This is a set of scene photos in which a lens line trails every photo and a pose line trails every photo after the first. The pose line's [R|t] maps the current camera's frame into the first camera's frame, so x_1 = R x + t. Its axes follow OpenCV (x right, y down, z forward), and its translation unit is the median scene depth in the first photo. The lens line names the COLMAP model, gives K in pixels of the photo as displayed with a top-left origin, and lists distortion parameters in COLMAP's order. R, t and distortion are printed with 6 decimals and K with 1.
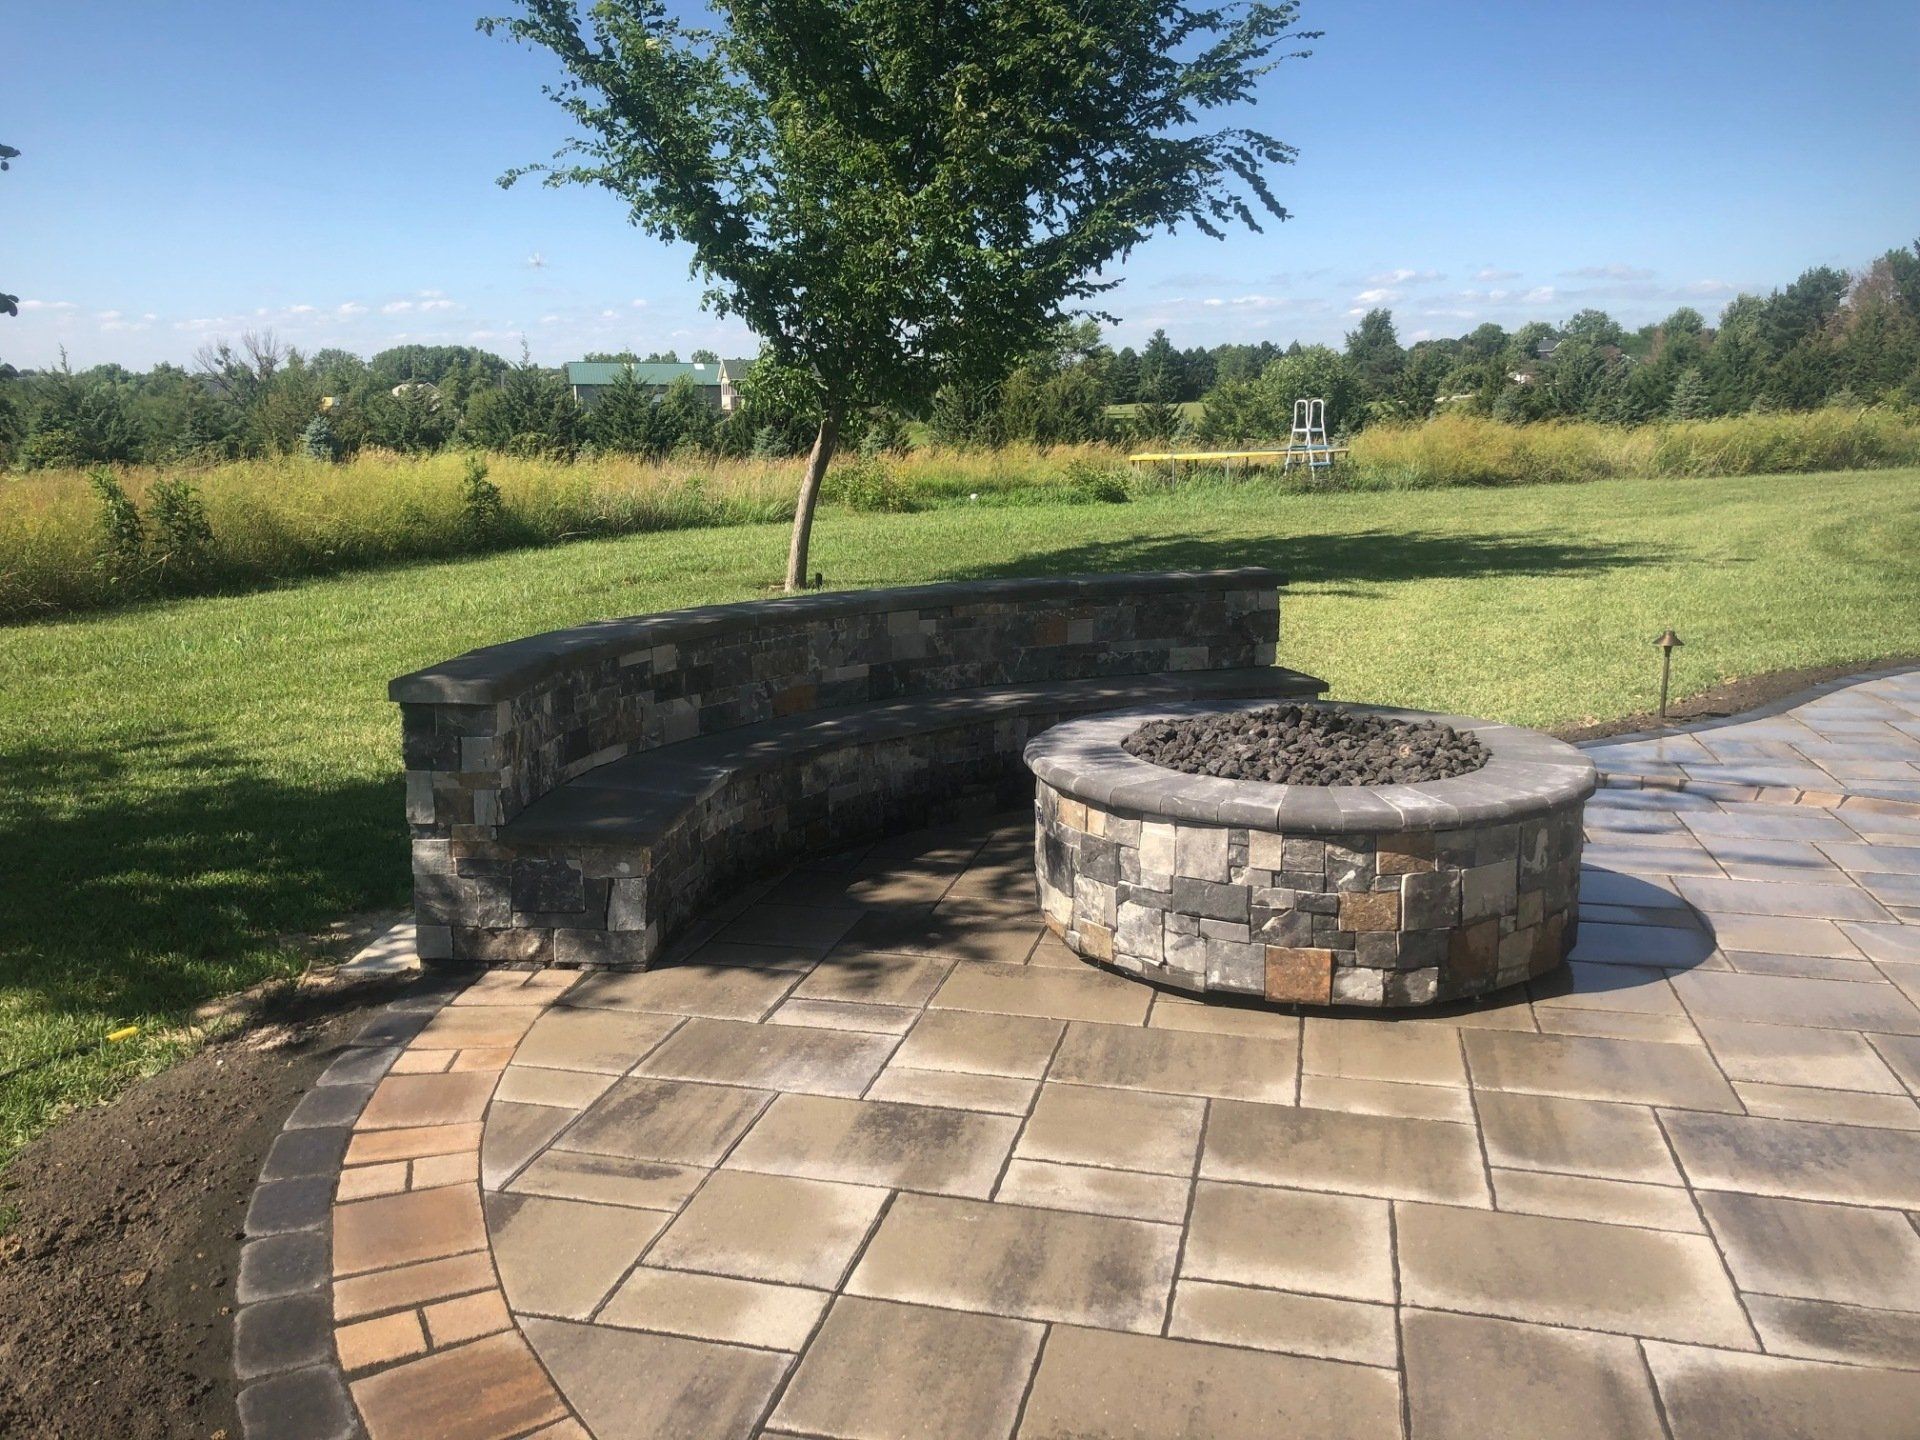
lens RADIAL K [[1575.4, 0, 958.5], [0, 1575.4, 726.4], [0, 0, 1]] dist [0.017417, -0.036010]
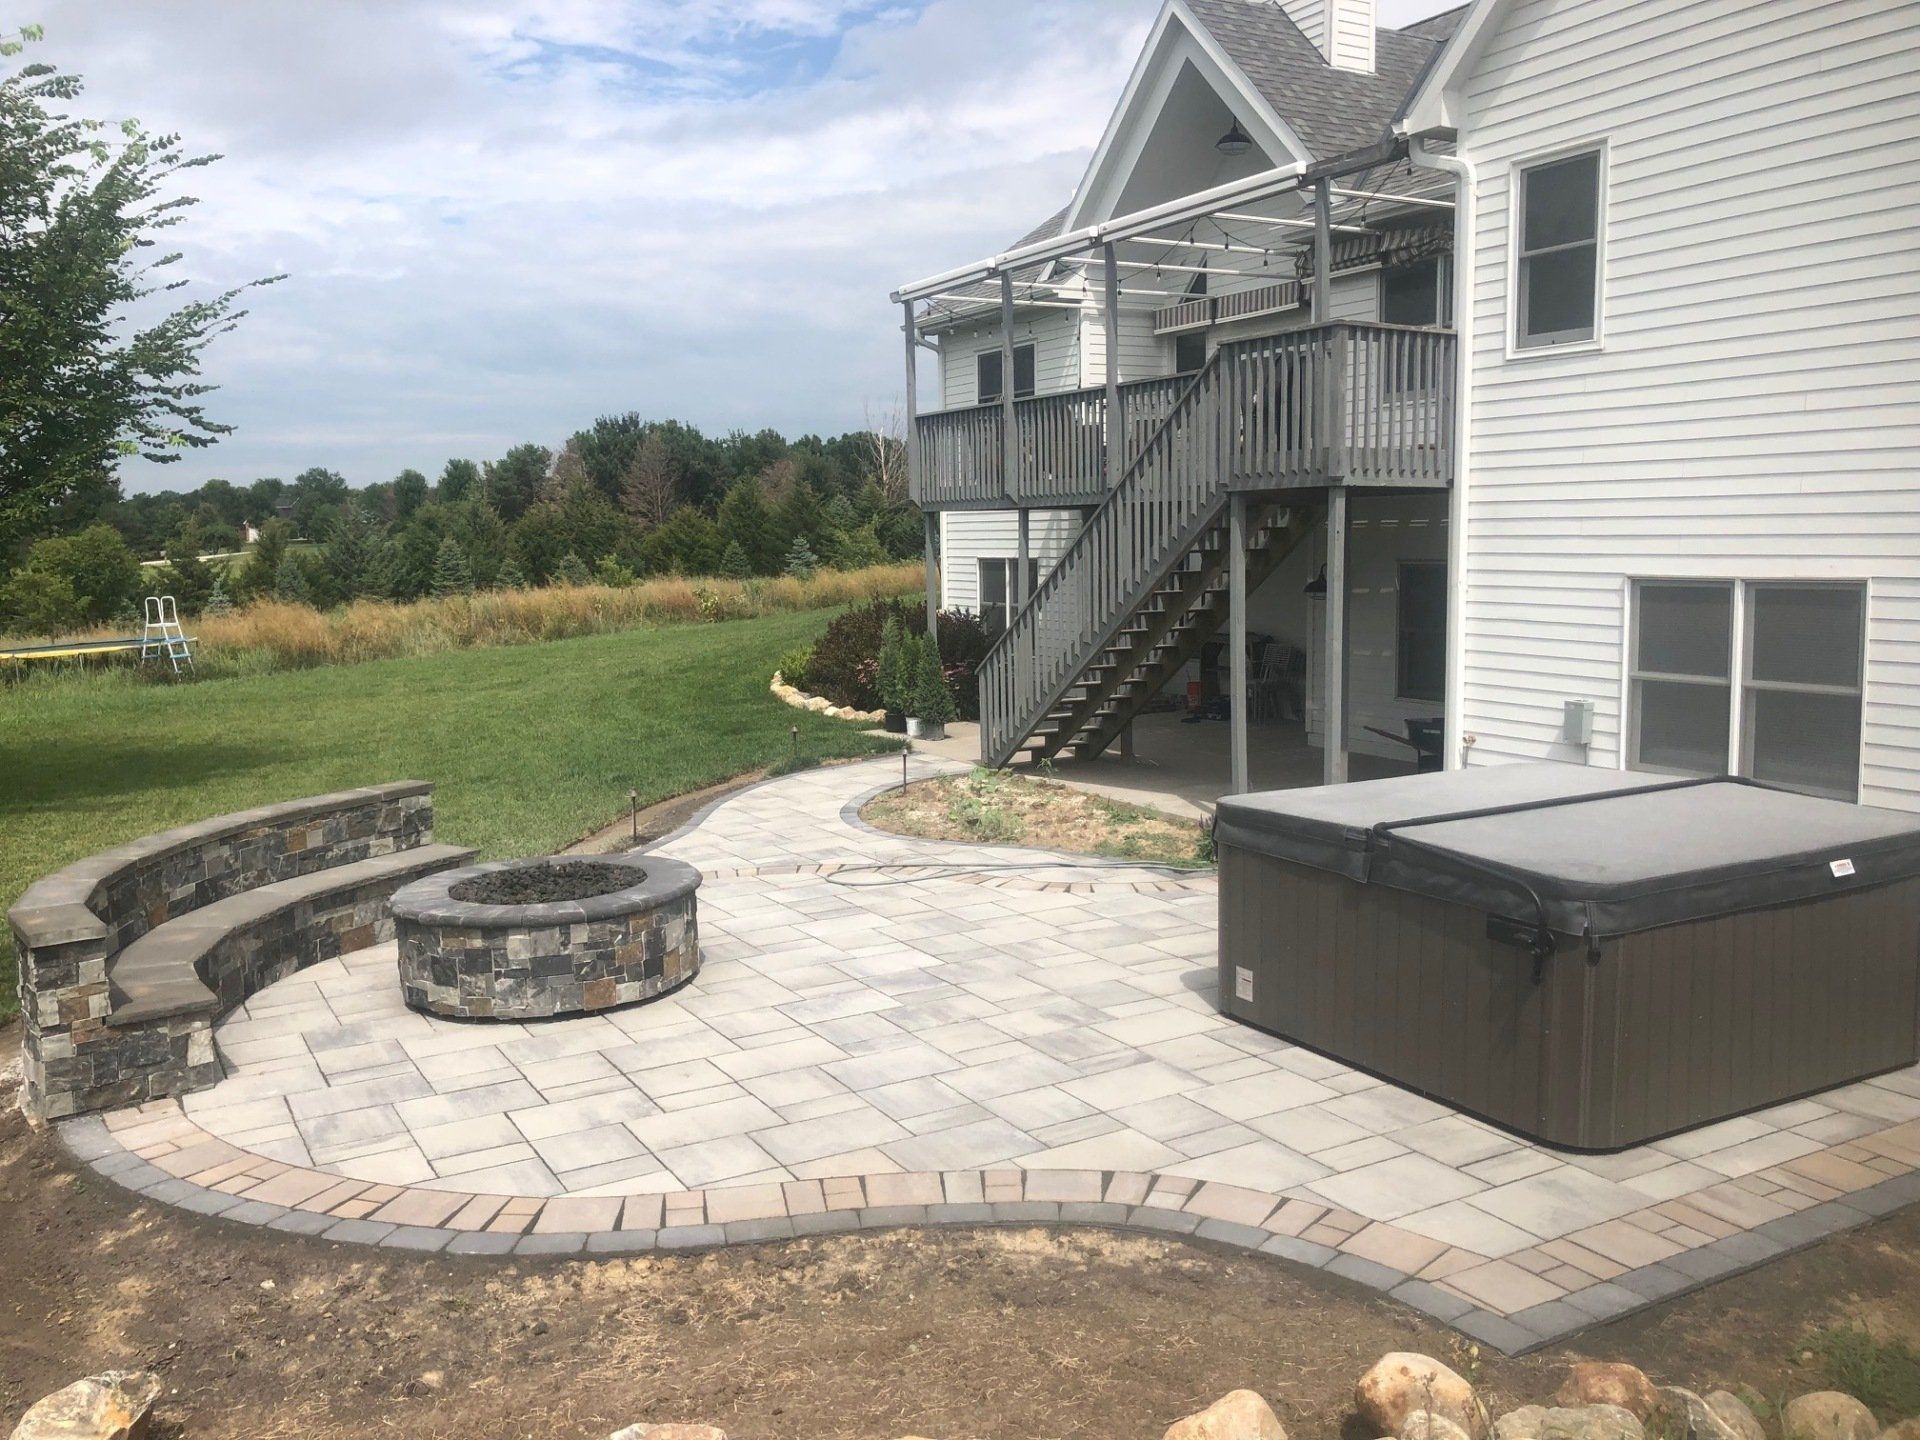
lens RADIAL K [[1575.4, 0, 958.8], [0, 1575.4, 720.1], [0, 0, 1]] dist [0.017417, -0.036010]
pose [[0.722798, -0.091087, 0.685030, -0.724064], [0.154140, 0.987552, -0.031326, -0.046761], [-0.673650, 0.128233, 0.727841, -0.734294]]
